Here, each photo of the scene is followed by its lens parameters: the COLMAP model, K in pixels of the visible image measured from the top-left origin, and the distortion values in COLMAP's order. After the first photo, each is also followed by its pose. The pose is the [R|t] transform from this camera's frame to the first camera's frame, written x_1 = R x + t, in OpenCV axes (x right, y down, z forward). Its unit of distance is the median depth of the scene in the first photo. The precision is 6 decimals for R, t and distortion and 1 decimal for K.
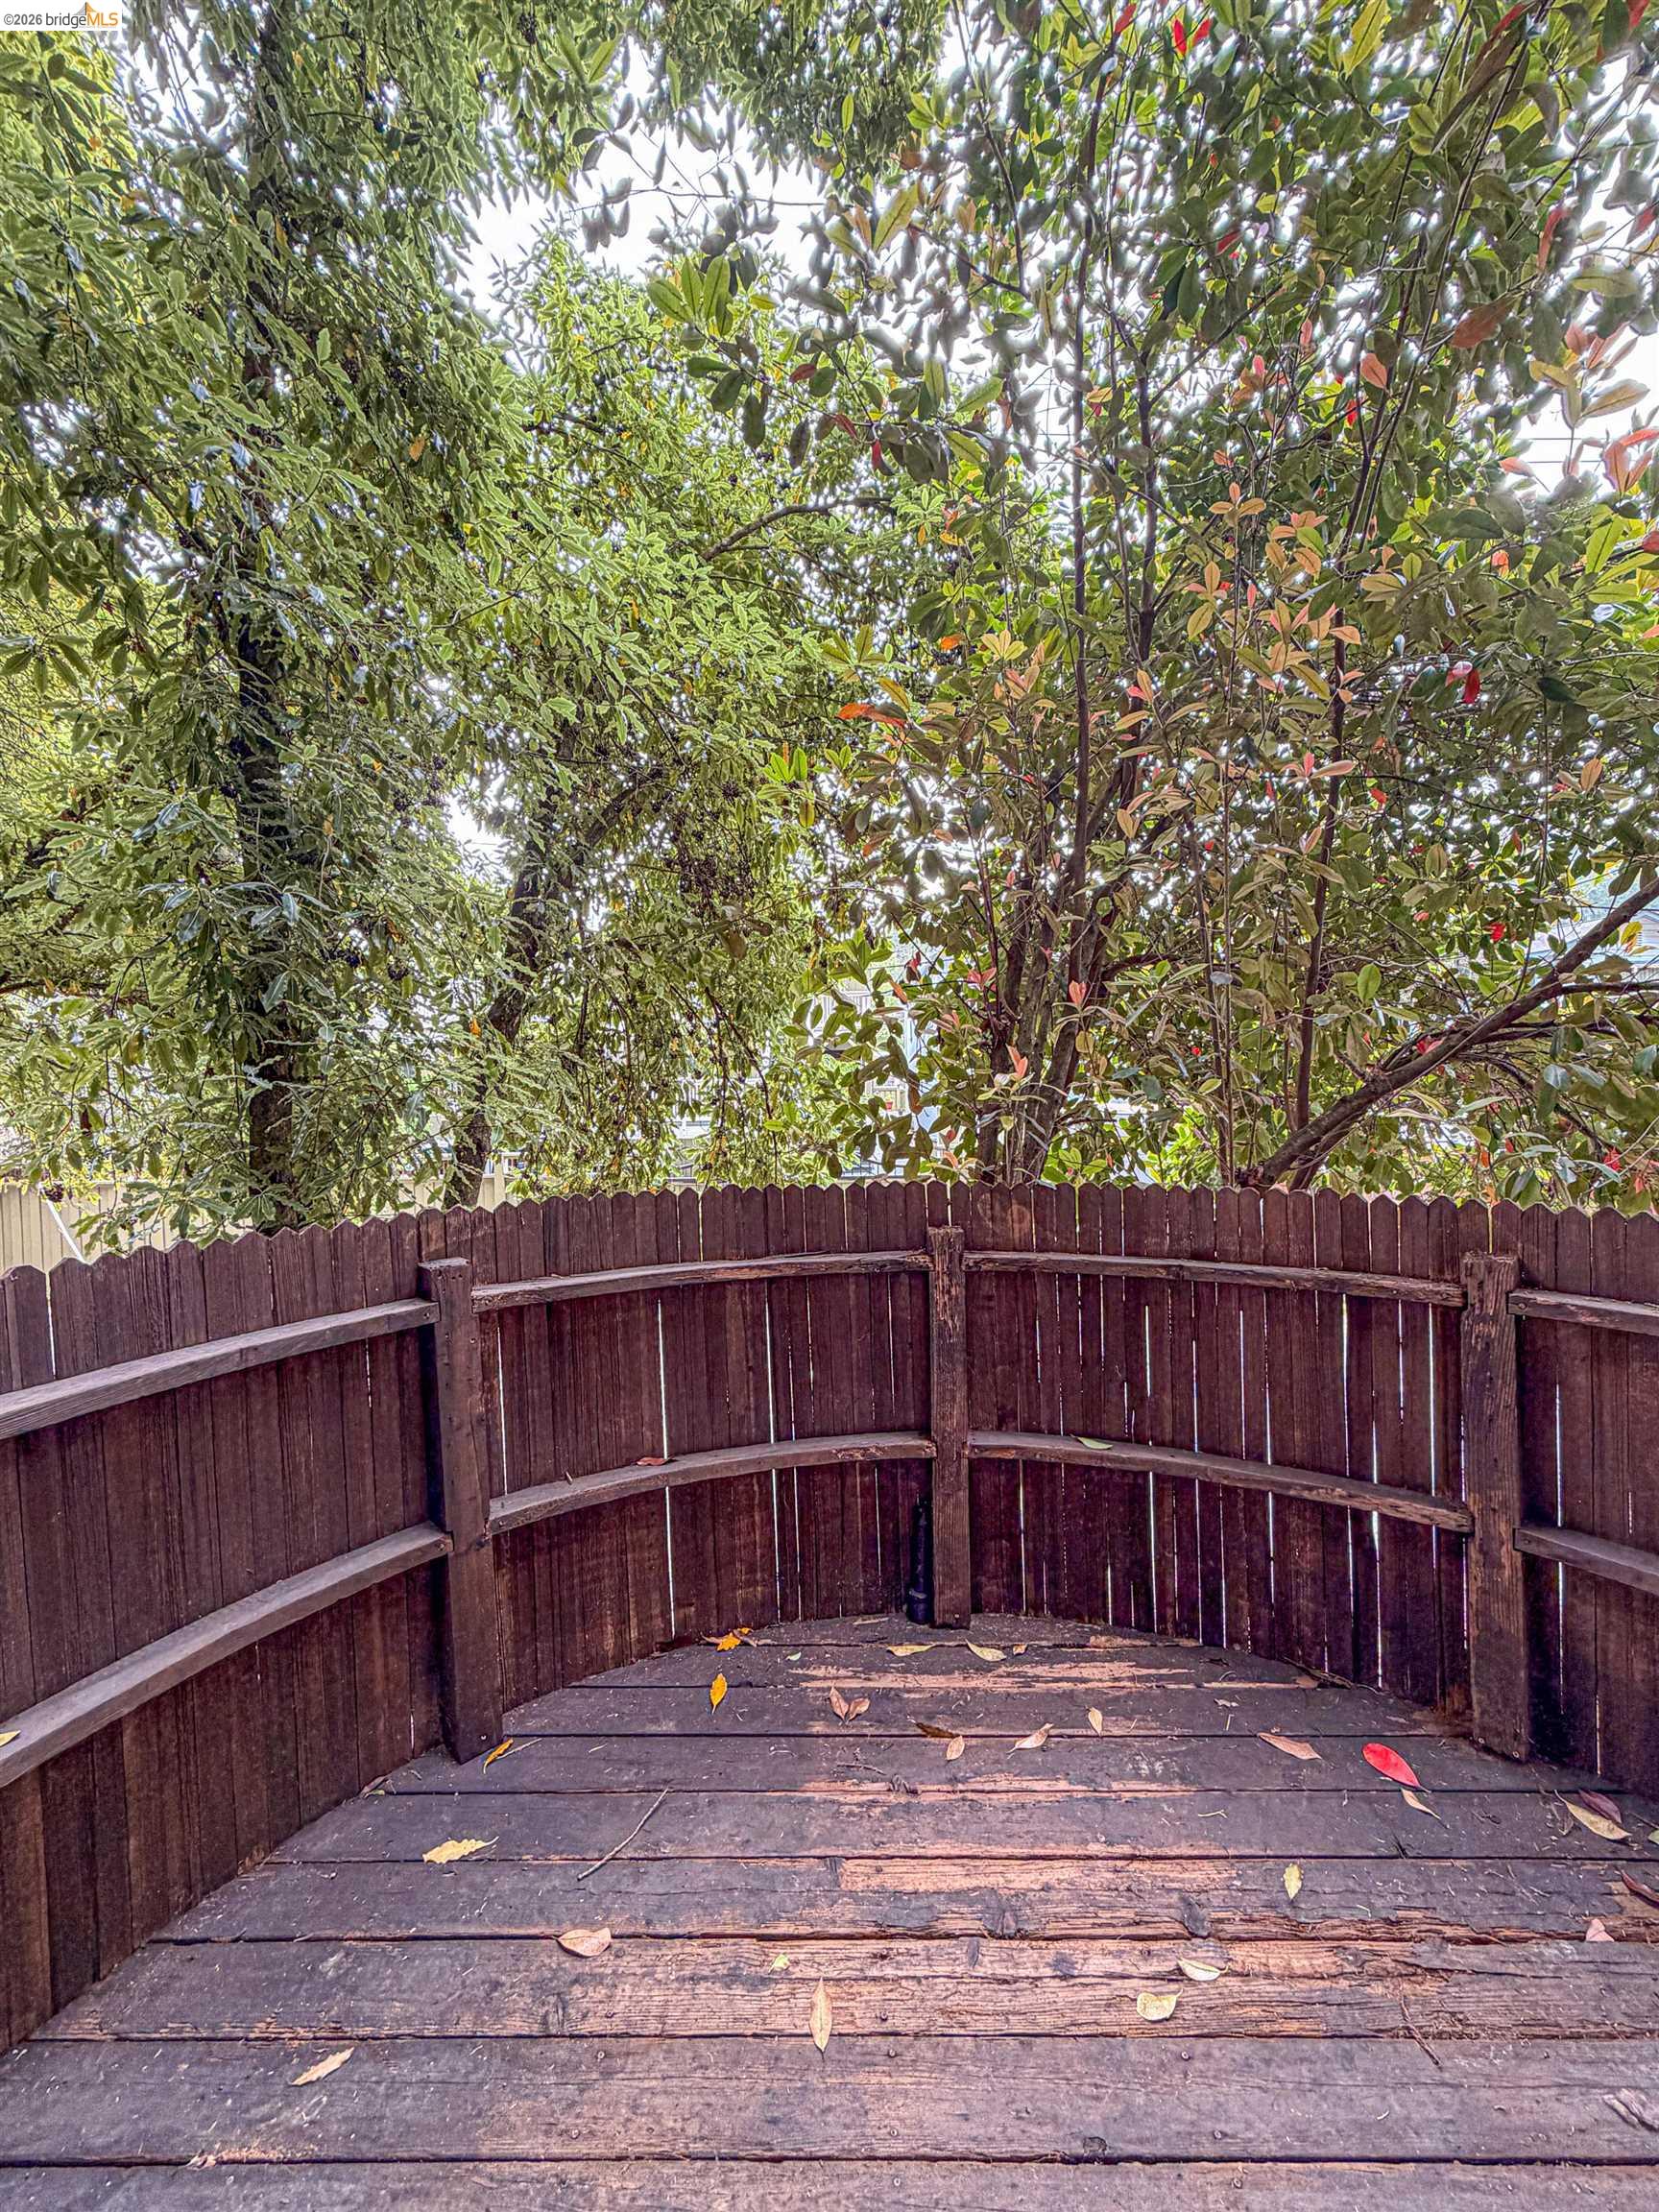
lens RADIAL K [[893.2, 0, 829.8], [0, 893.2, 1111.6], [0, 0, 1]] dist [-0.000396, 0.000394]
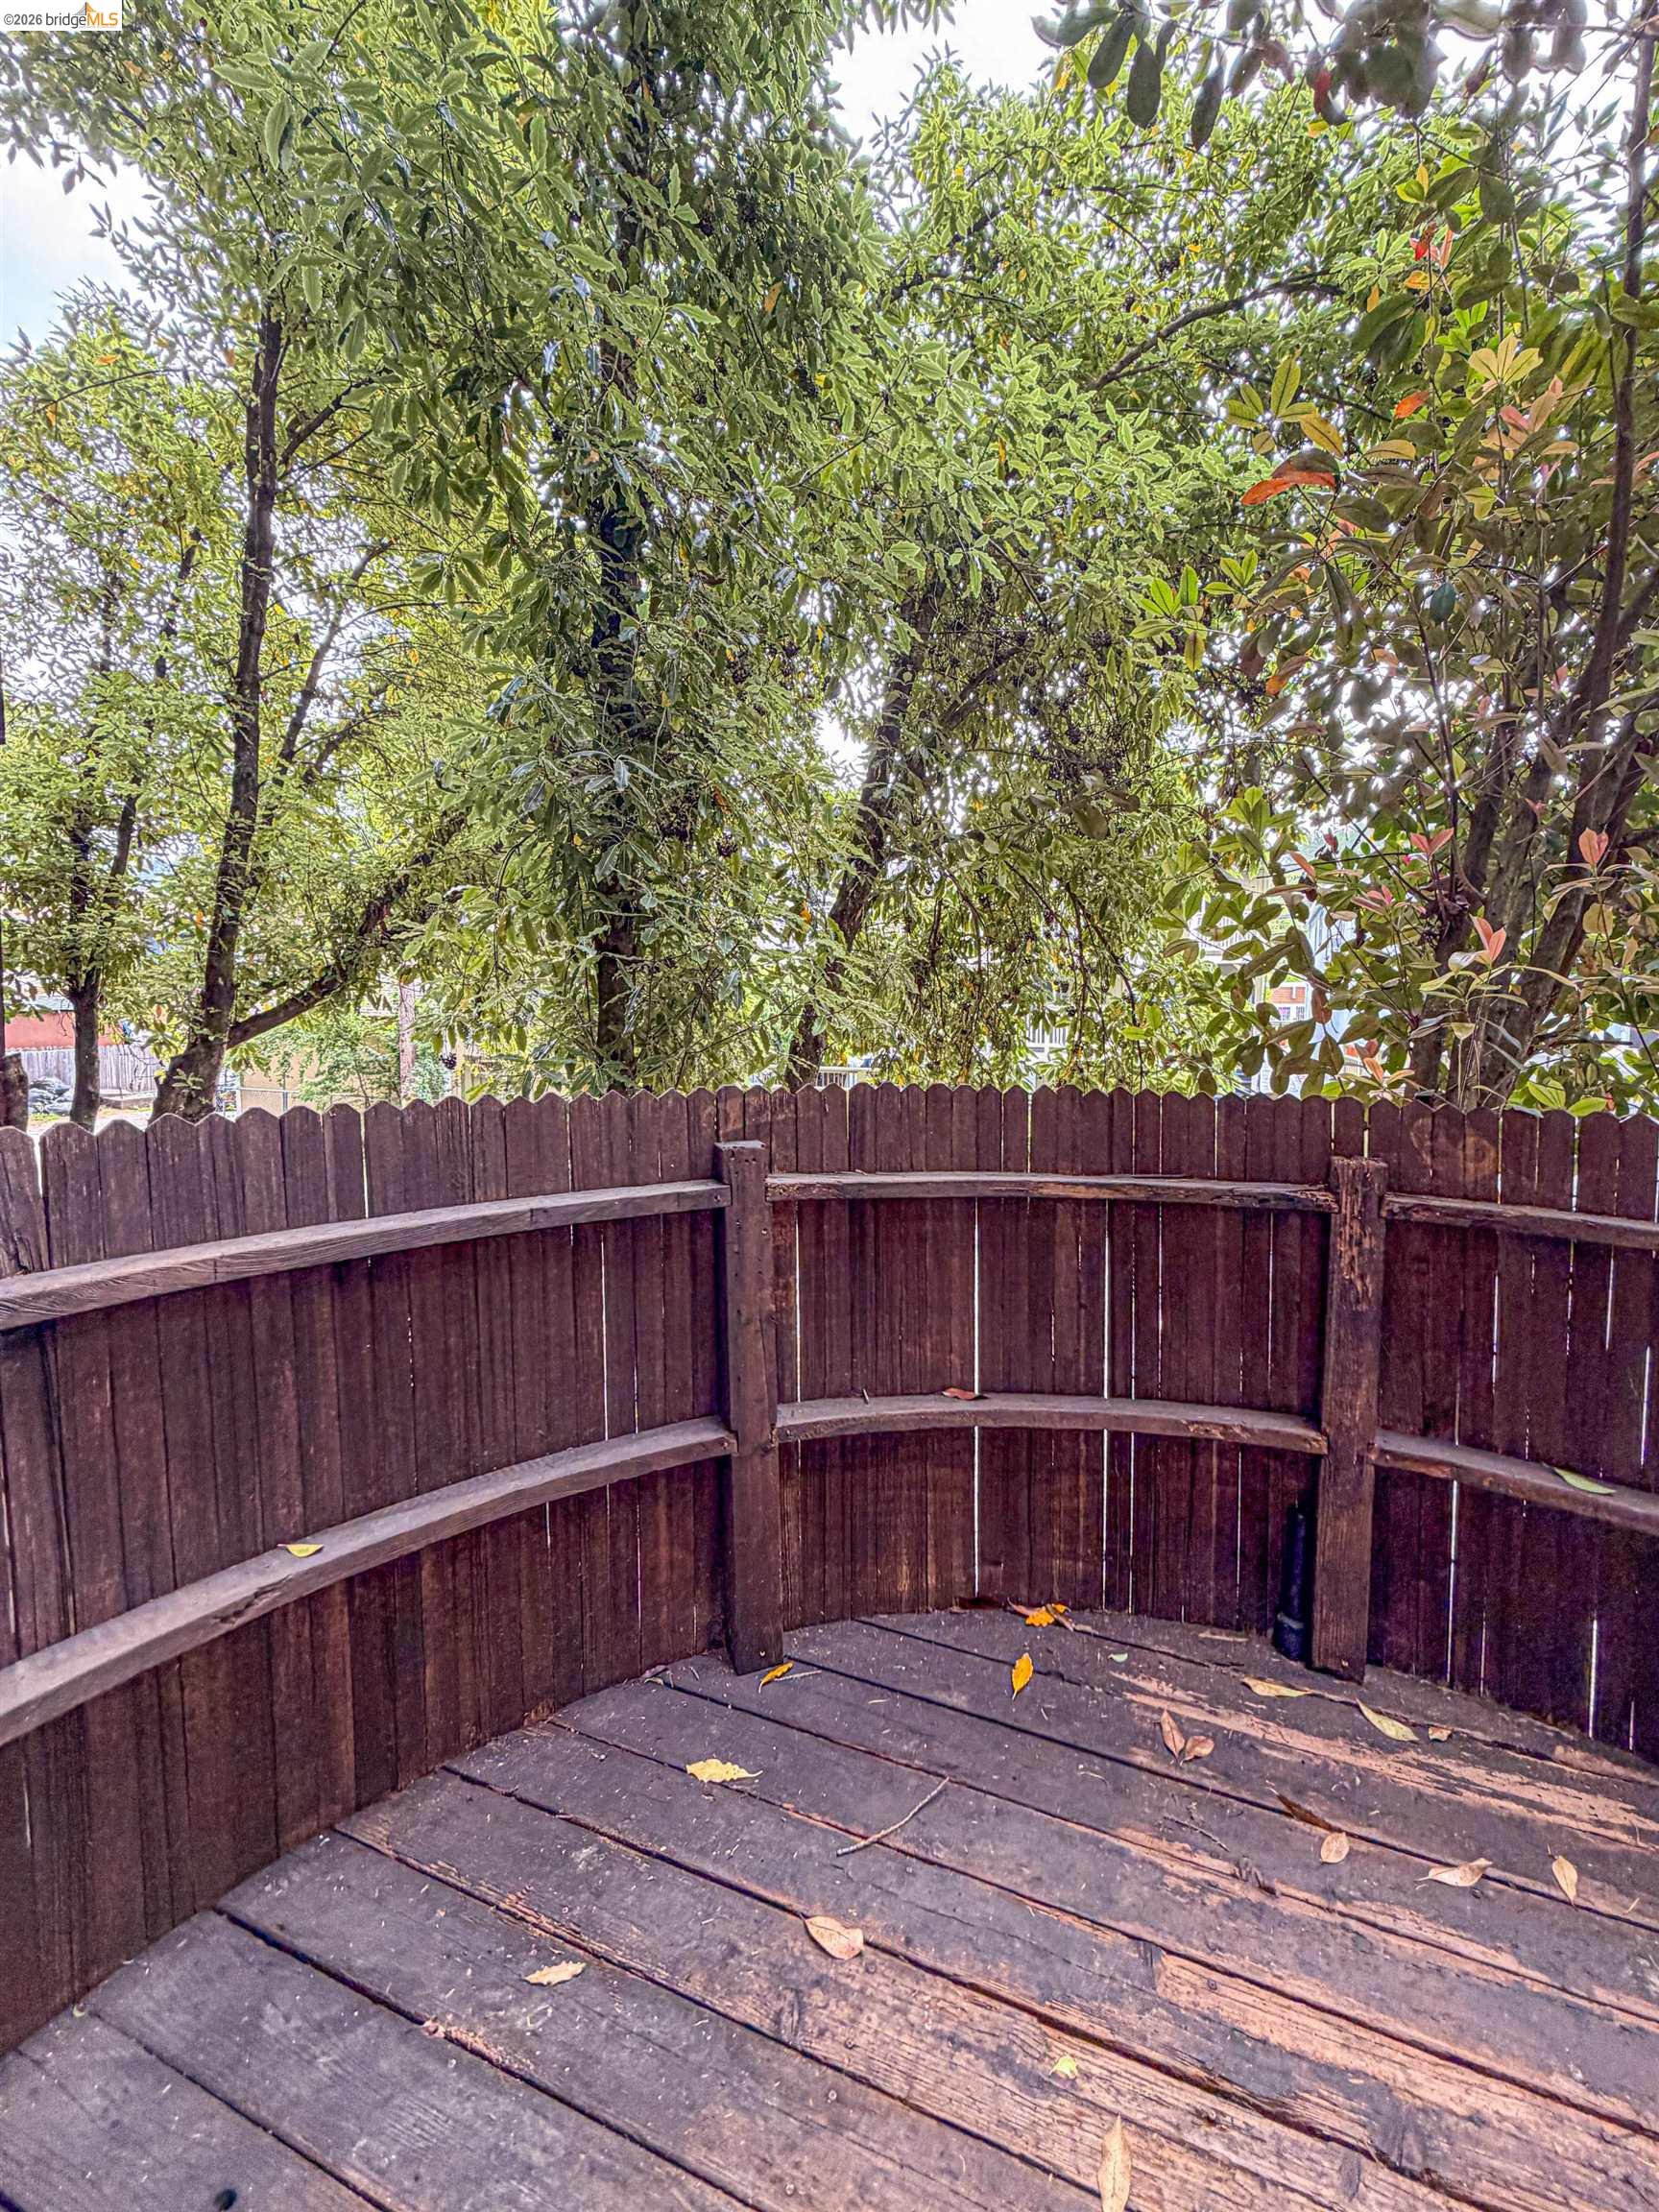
lens RADIAL K [[900.1, 0, 839.2], [0, 900.1, 1080.1], [0, 0, 1]] dist [-0.000761, 0.000556]
pose [[0.923649, 0.049838, -0.379985, 0.010640], [-0.031707, 0.998047, 0.053829, 0.040663], [0.381925, -0.037671, 0.923425, 0.149797]]
